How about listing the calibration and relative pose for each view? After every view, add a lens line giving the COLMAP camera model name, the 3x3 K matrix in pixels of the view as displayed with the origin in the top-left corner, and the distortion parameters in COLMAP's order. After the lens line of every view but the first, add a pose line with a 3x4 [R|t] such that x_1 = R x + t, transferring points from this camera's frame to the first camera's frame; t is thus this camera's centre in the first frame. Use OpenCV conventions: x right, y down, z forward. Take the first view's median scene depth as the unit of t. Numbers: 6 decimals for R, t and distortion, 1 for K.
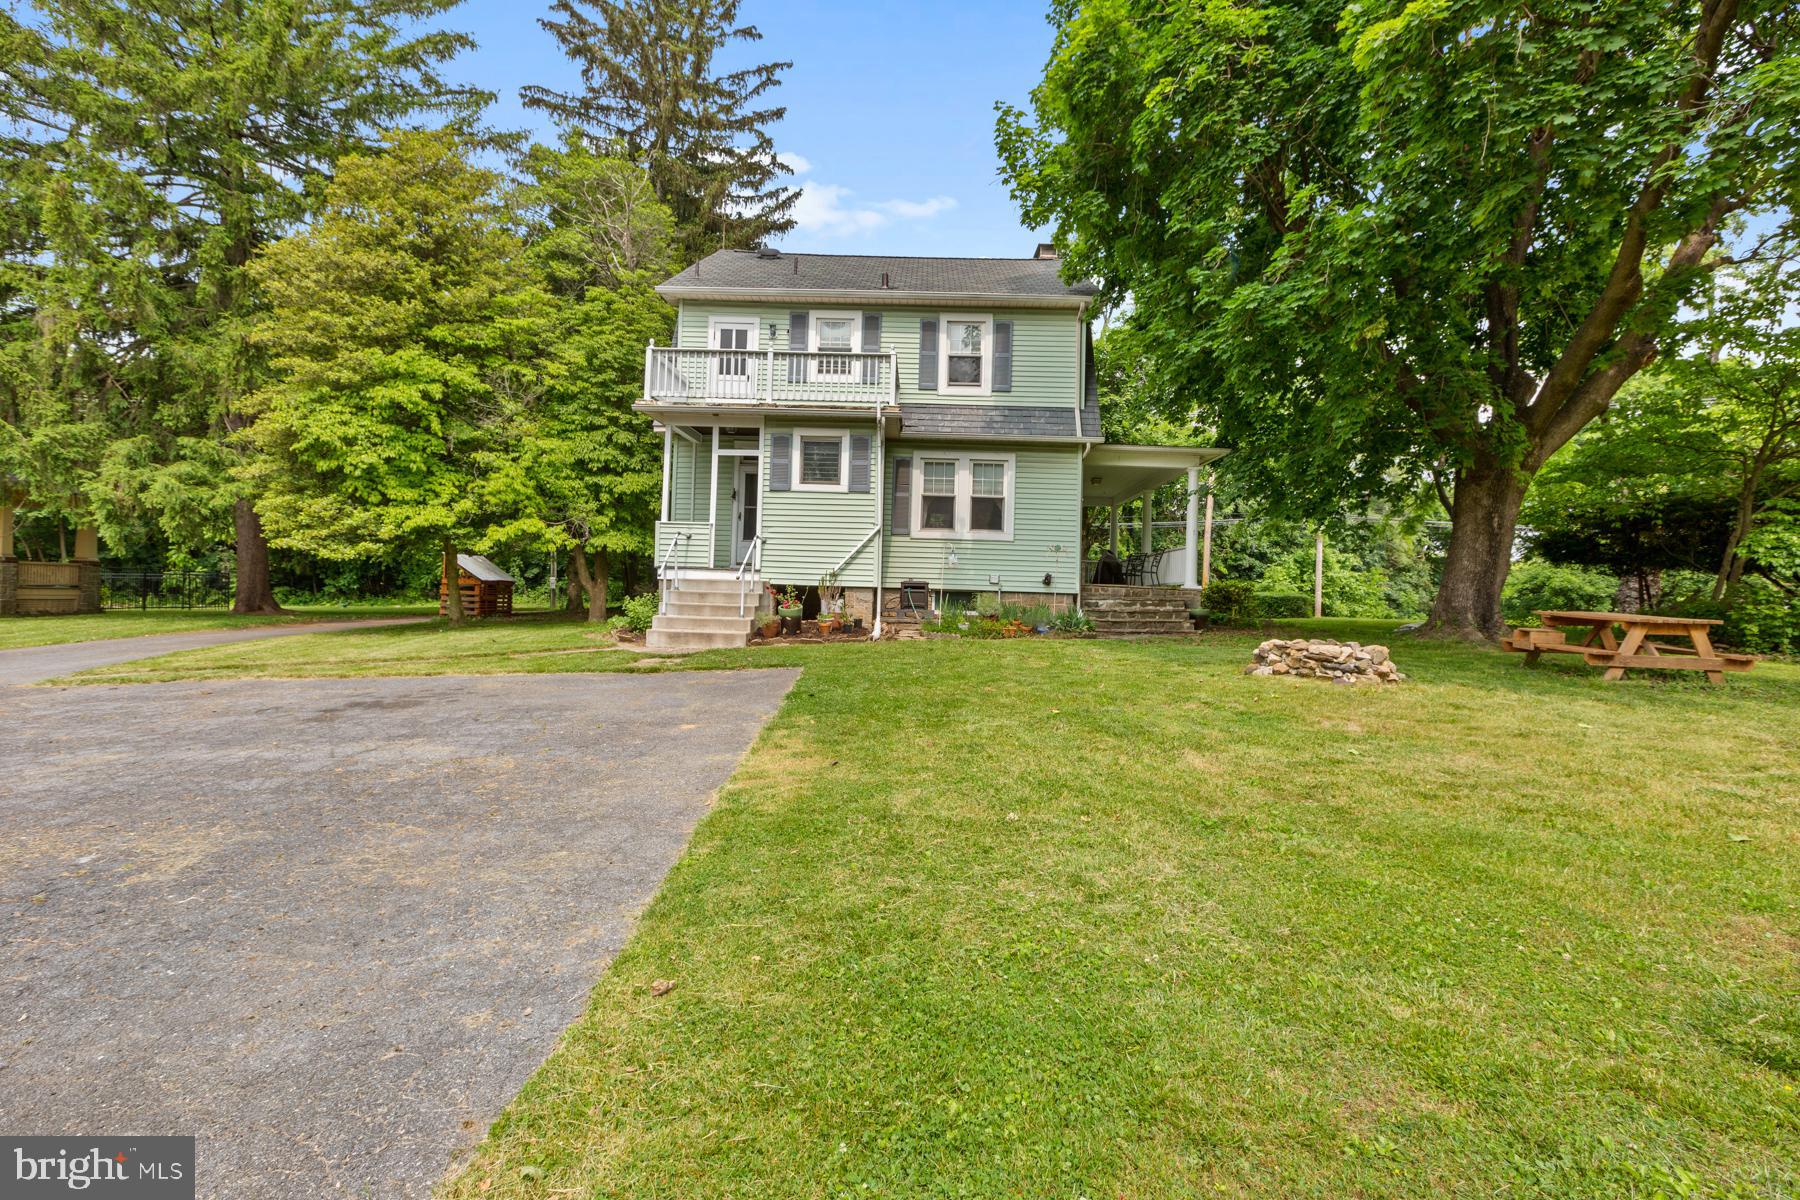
lens RADIAL K [[807.6, 0, 906.7], [0, 807.6, 599.1], [0, 0, 1]] dist [0.011507, 0.000340]
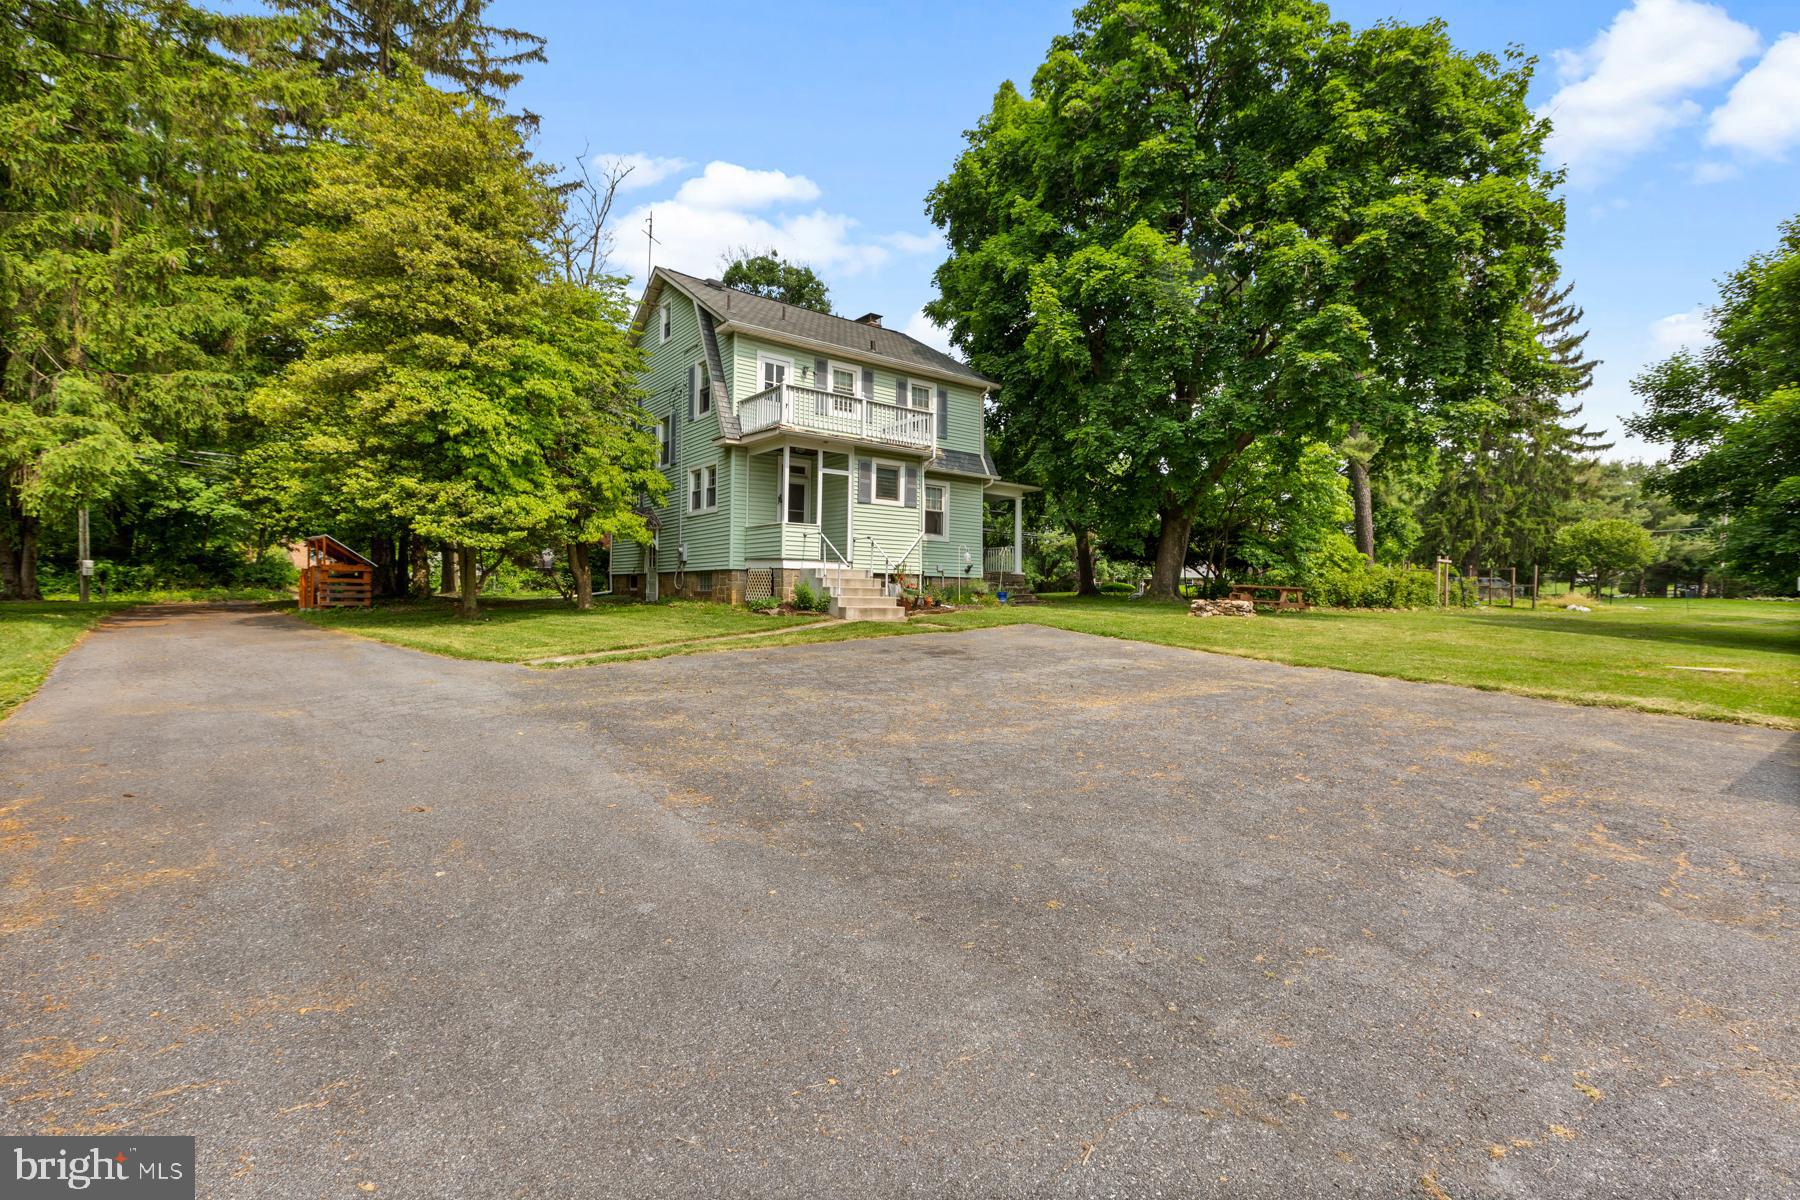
lens RADIAL K [[807.6, 0, 906.3], [0, 807.6, 597.3], [0, 0, 1]] dist [0.011507, 0.000340]
pose [[0.780235, -0.019022, 0.625197, -0.843486], [0.009021, 0.999776, 0.019160, -0.001687], [-0.625421, -0.009310, 0.780232, -0.087638]]
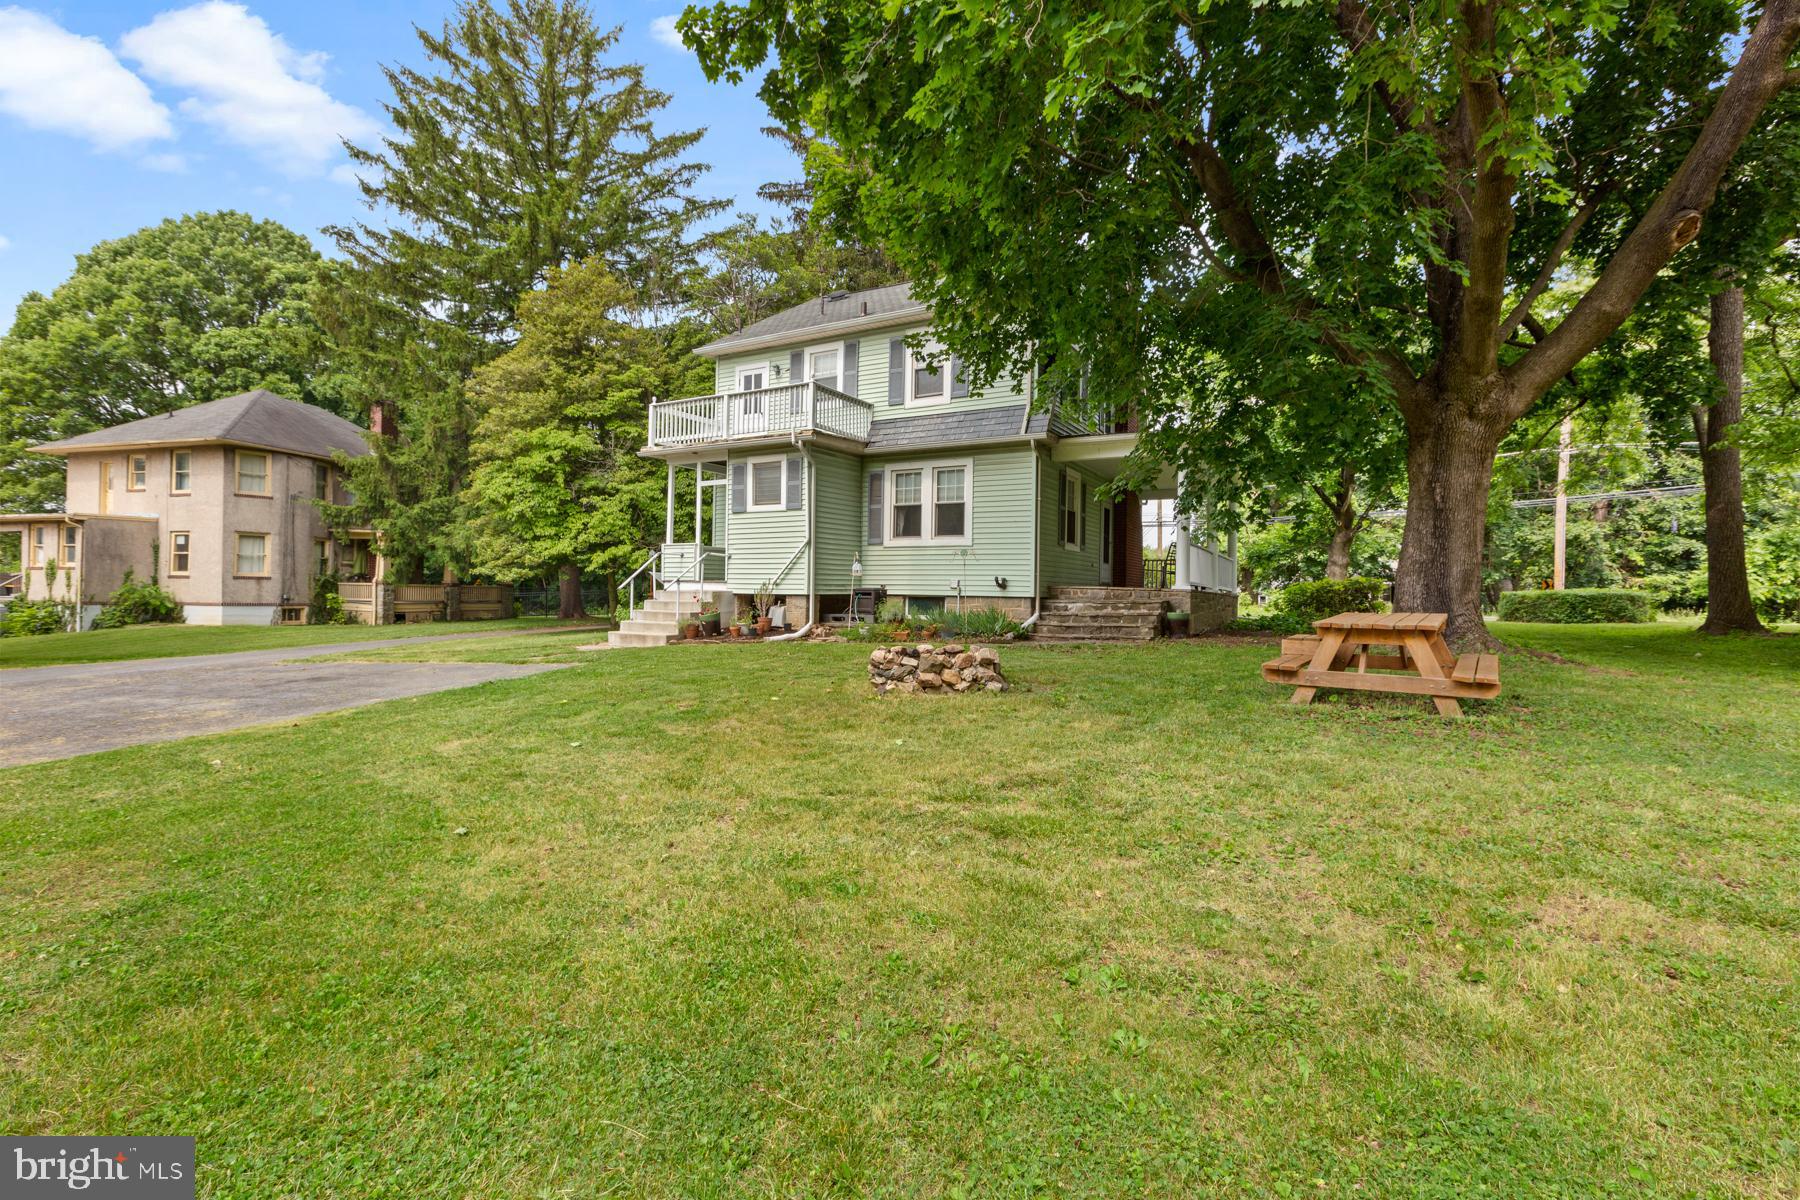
lens RADIAL K [[807.6, 0, 901.6], [0, 807.6, 589.9], [0, 0, 1]] dist [0.011507, 0.000340]
pose [[0.877124, -0.018610, -0.479903, 0.534617], [0.009981, 0.999740, -0.020525, 0.002606], [0.480160, 0.013213, 0.877081, 0.086995]]
